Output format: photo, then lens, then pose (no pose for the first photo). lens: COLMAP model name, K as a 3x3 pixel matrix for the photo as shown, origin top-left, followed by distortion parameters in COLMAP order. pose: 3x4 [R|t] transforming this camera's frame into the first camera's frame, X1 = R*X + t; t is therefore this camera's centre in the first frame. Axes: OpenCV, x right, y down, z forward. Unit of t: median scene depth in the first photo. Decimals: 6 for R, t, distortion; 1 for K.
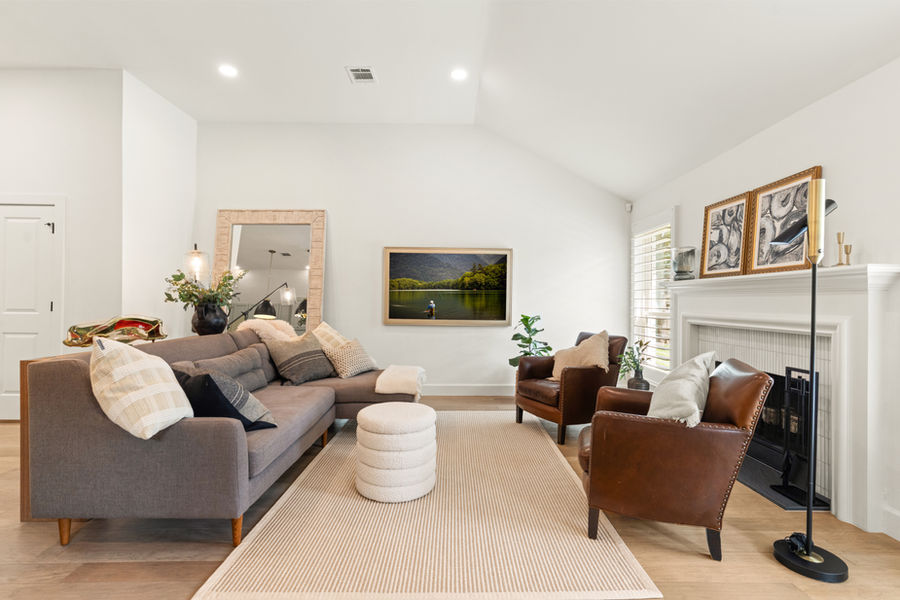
lens RADIAL K [[409.1, 0, 456.0], [0, 409.1, 301.7], [0, 0, 1]] dist [0.008790, -0.001713]
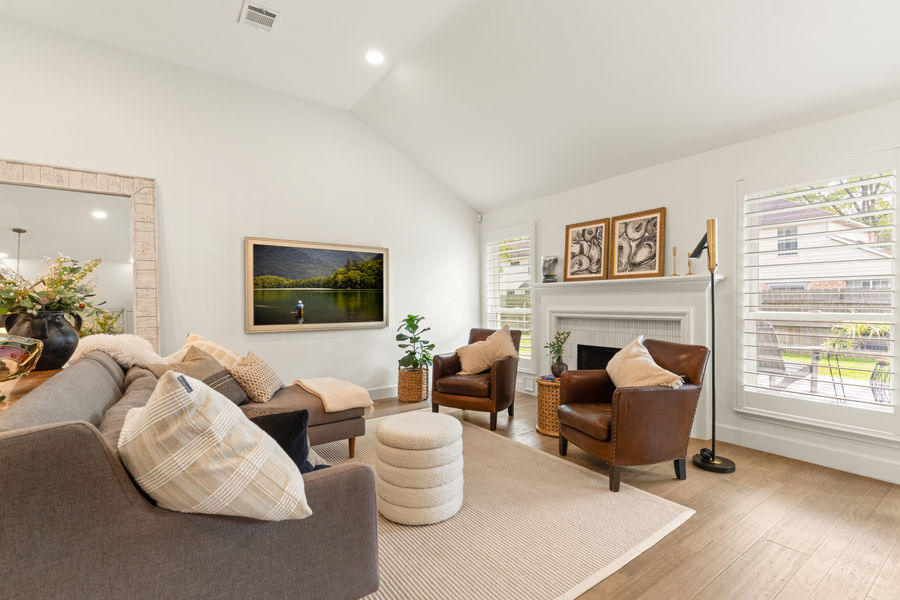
lens RADIAL K [[409.1, 0, 454.5], [0, 409.1, 303.1], [0, 0, 1]] dist [0.008790, -0.001713]
pose [[0.817452, -0.016489, 0.575761, -0.404674], [0.013480, 0.999864, 0.009496, -0.004039], [-0.575839, -0.000001, 0.817563, 0.144083]]
